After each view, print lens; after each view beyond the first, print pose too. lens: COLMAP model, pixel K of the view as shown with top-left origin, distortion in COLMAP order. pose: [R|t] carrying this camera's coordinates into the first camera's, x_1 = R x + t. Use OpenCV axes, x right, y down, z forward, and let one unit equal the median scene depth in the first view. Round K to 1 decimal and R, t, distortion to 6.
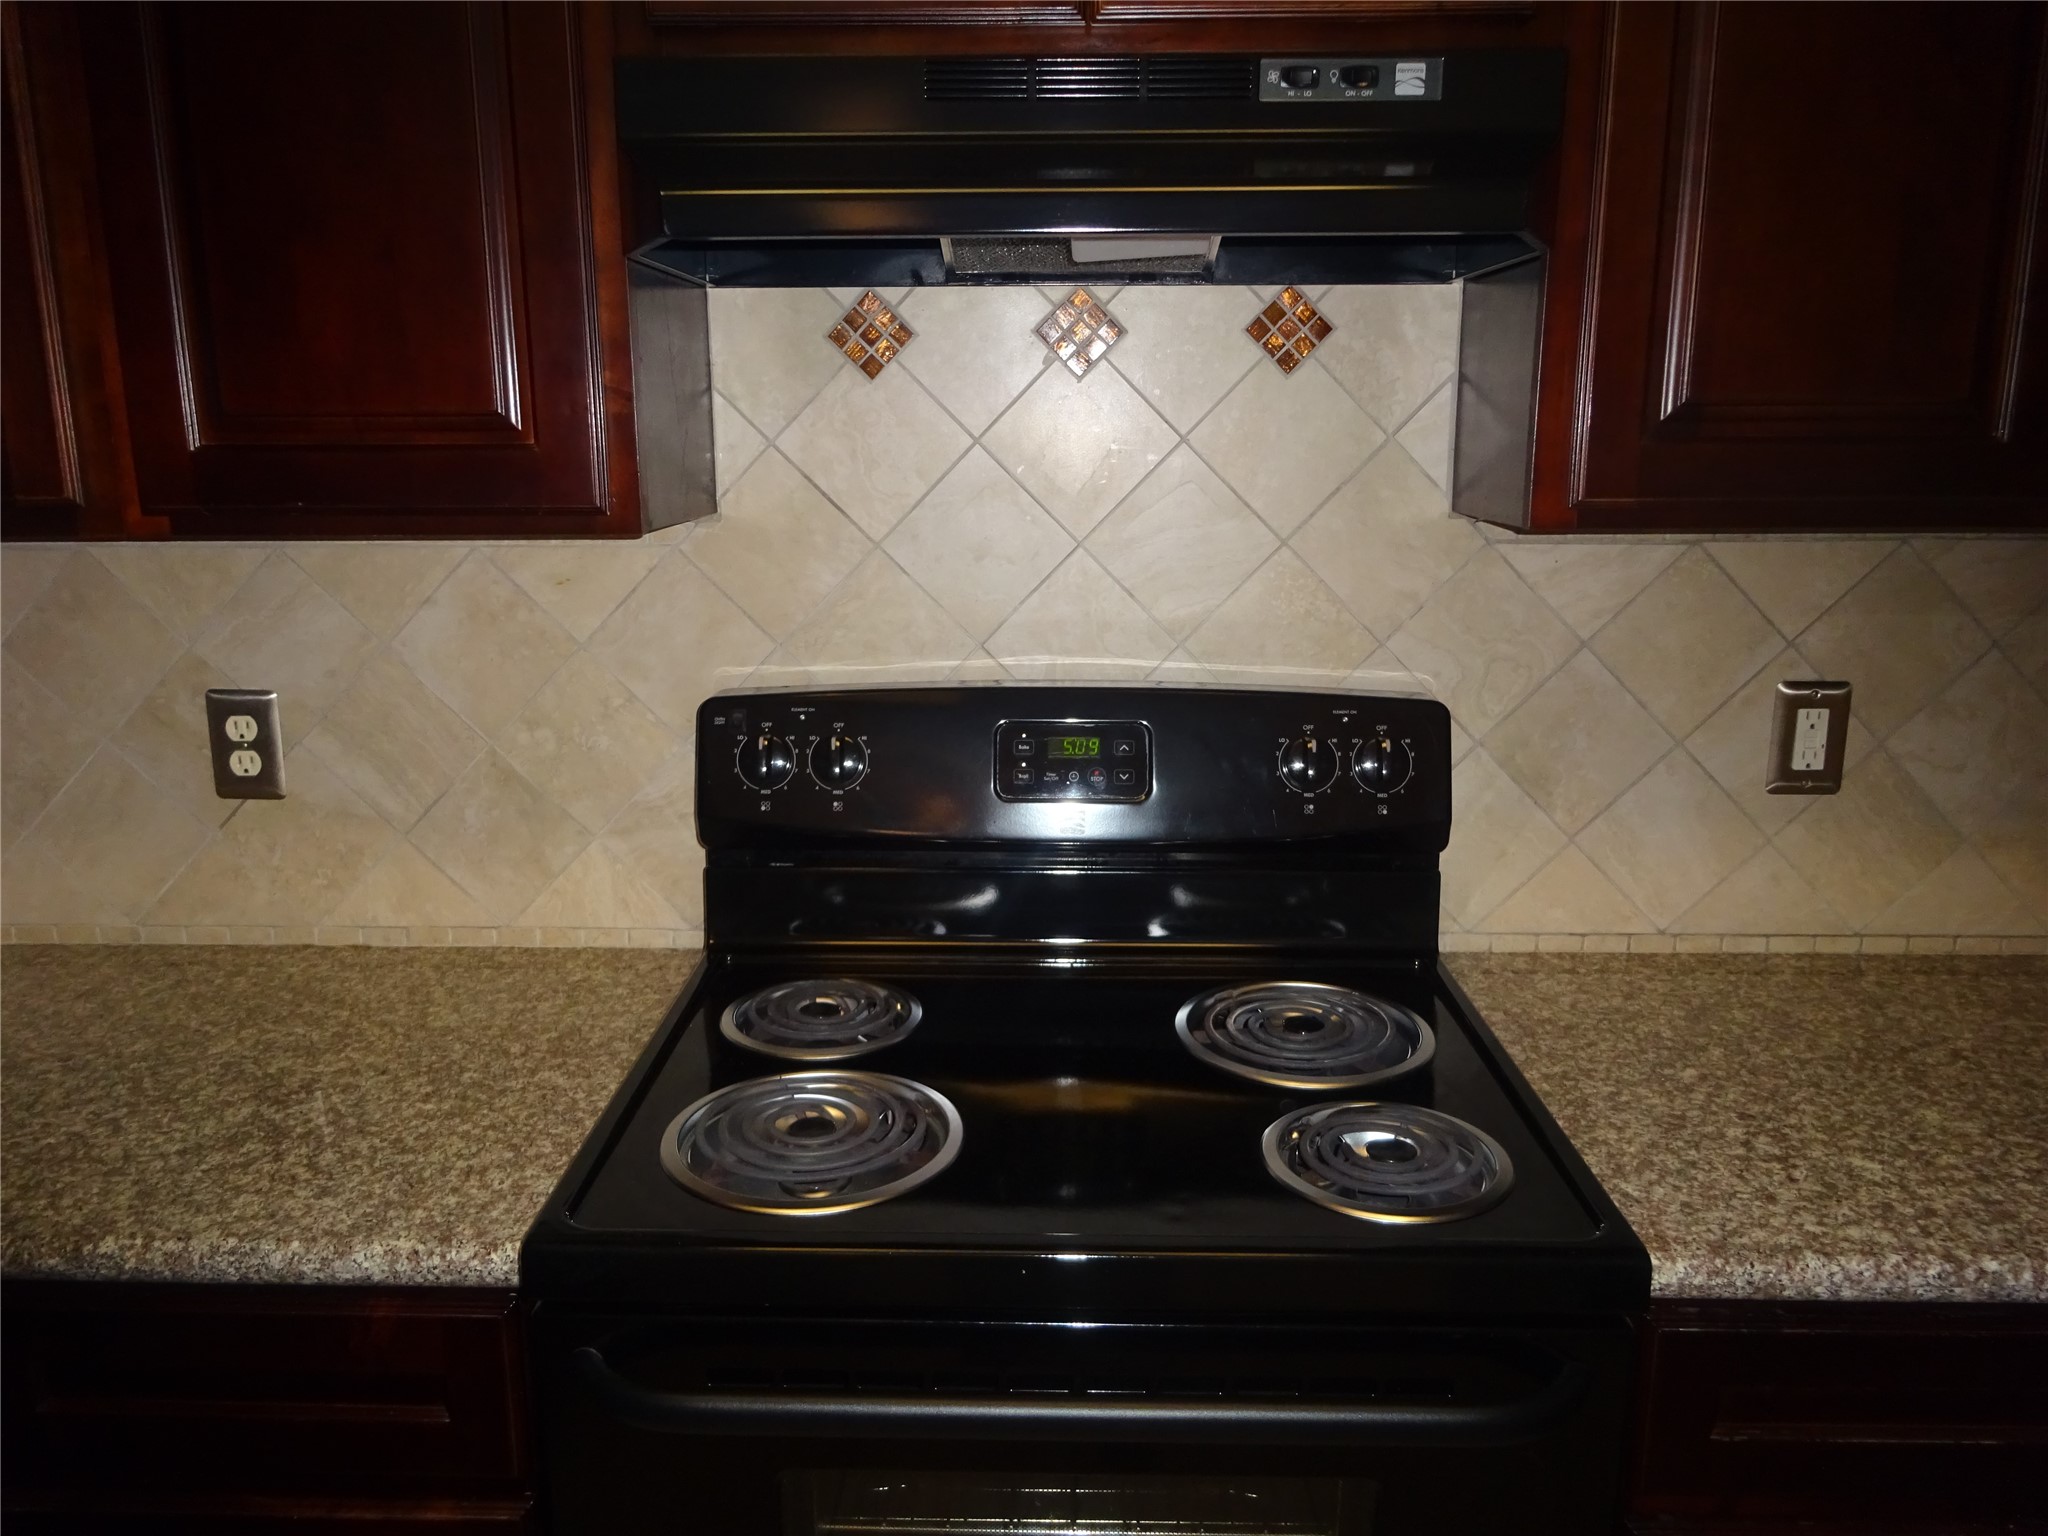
lens RADIAL K [[1484.8, 0, 1021.1], [0, 1484.8, 769.5], [0, 0, 1]] dist [-0.002185, -0.009208]
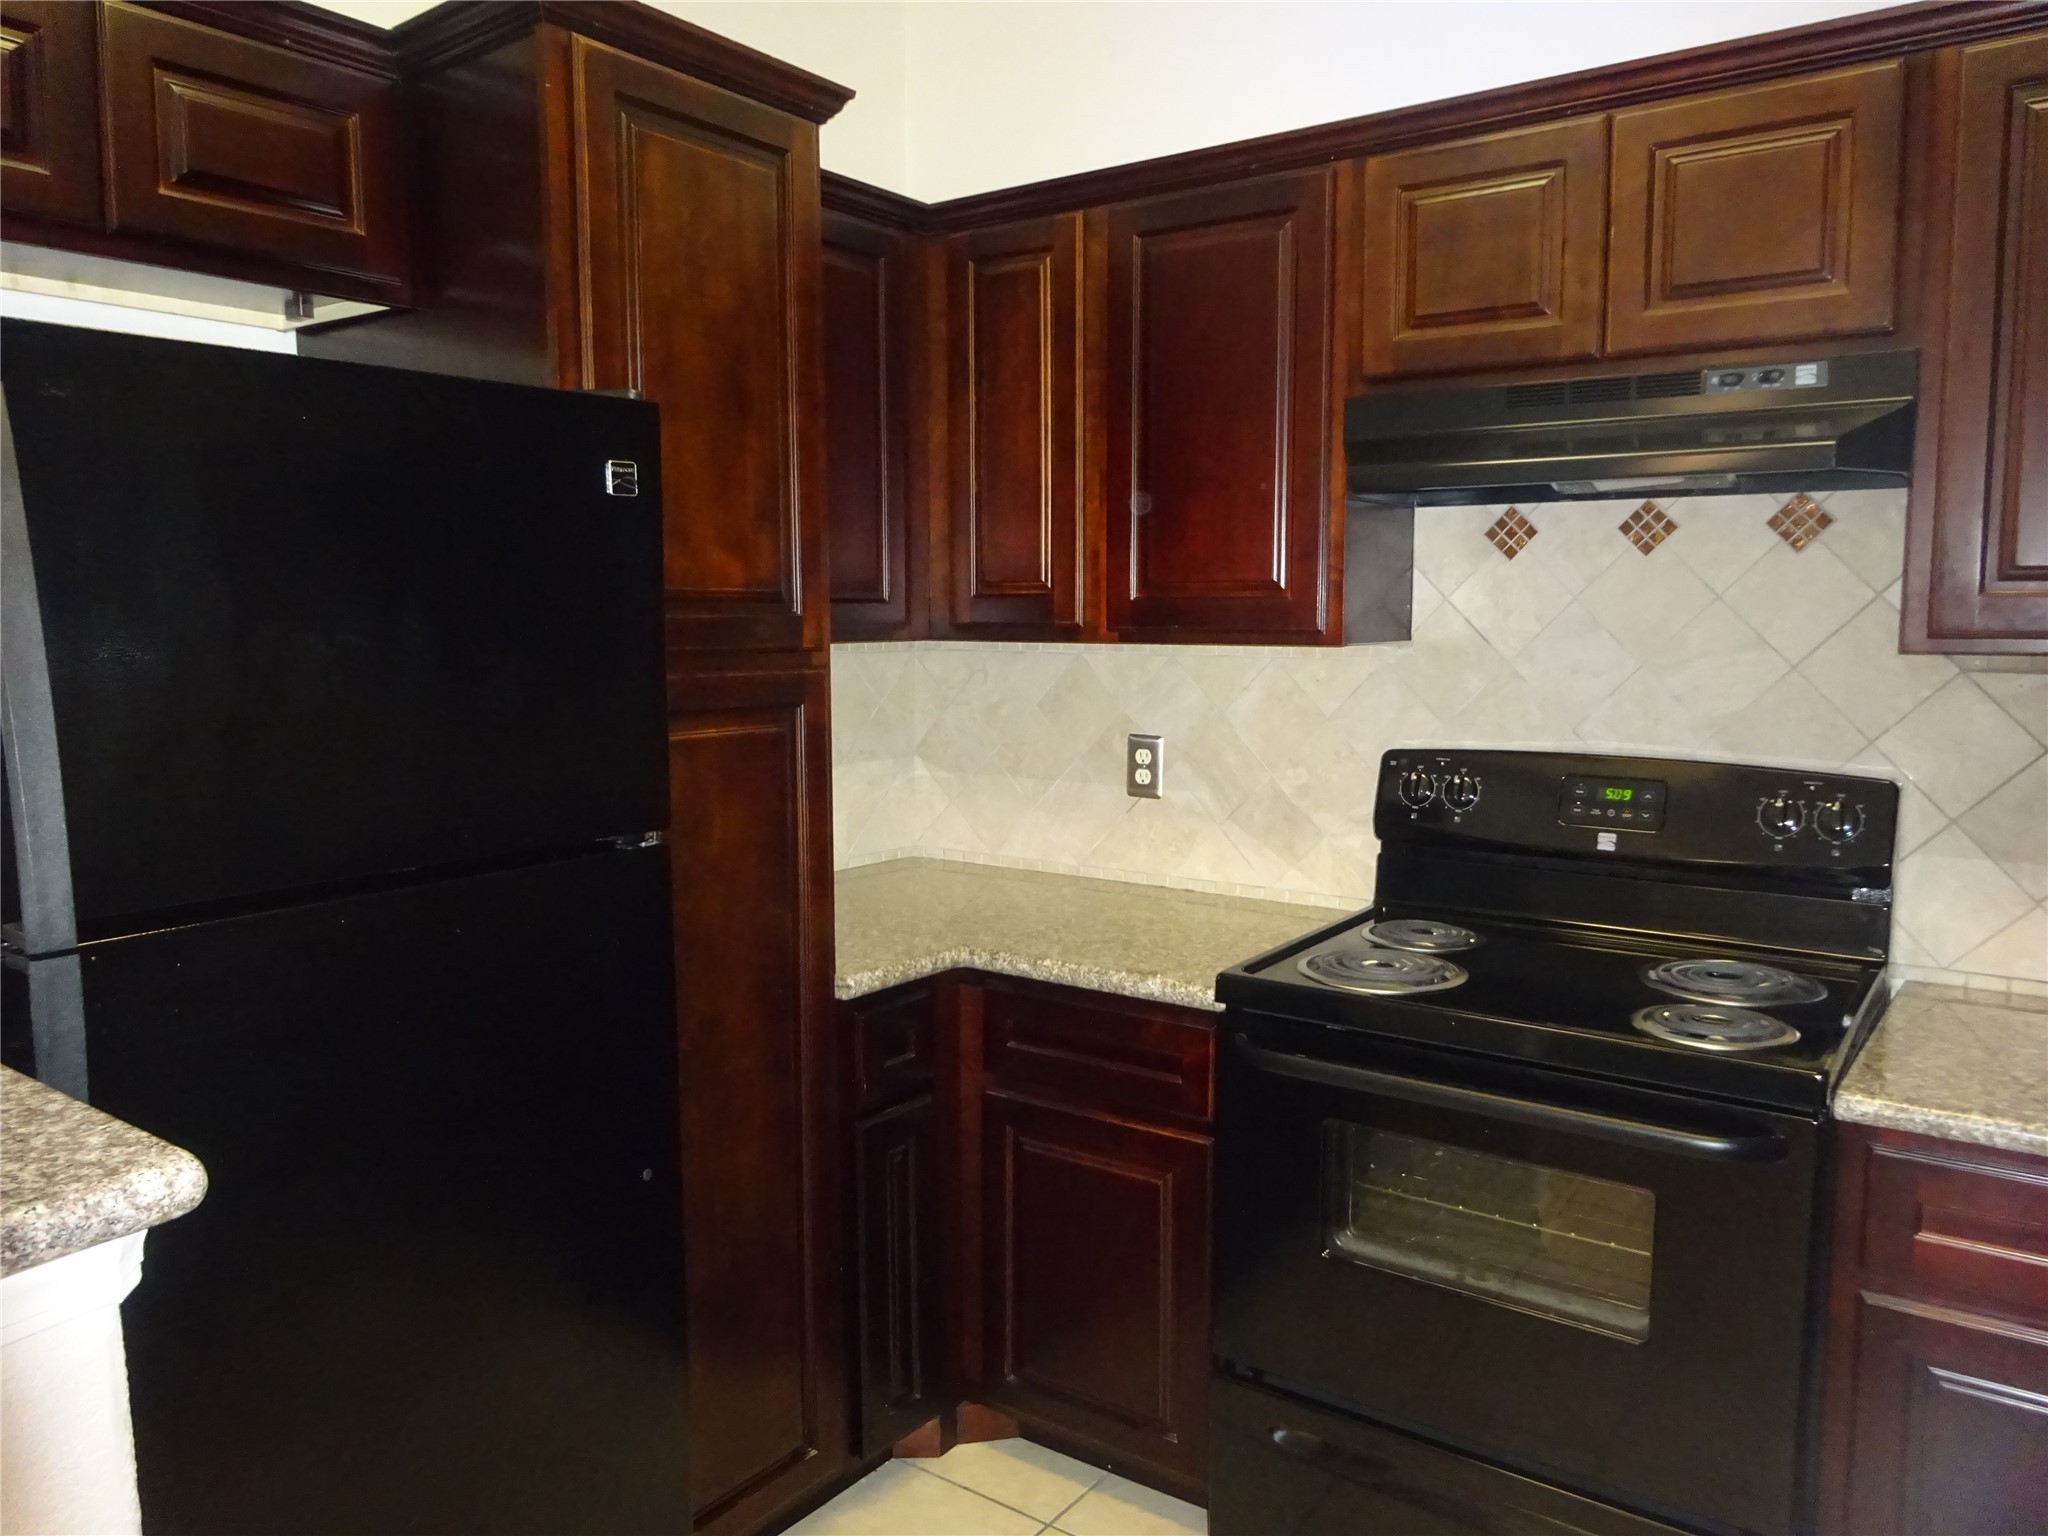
lens RADIAL K [[1484.8, 0, 1024.9], [0, 1484.8, 768.7], [0, 0, 1]] dist [-0.002185, -0.009208]
pose [[0.824438, 0.063920, -0.562331, 0.382330], [-0.129200, 0.988621, -0.077045, 0.151372], [0.551008, 0.136172, 0.823315, -0.577219]]
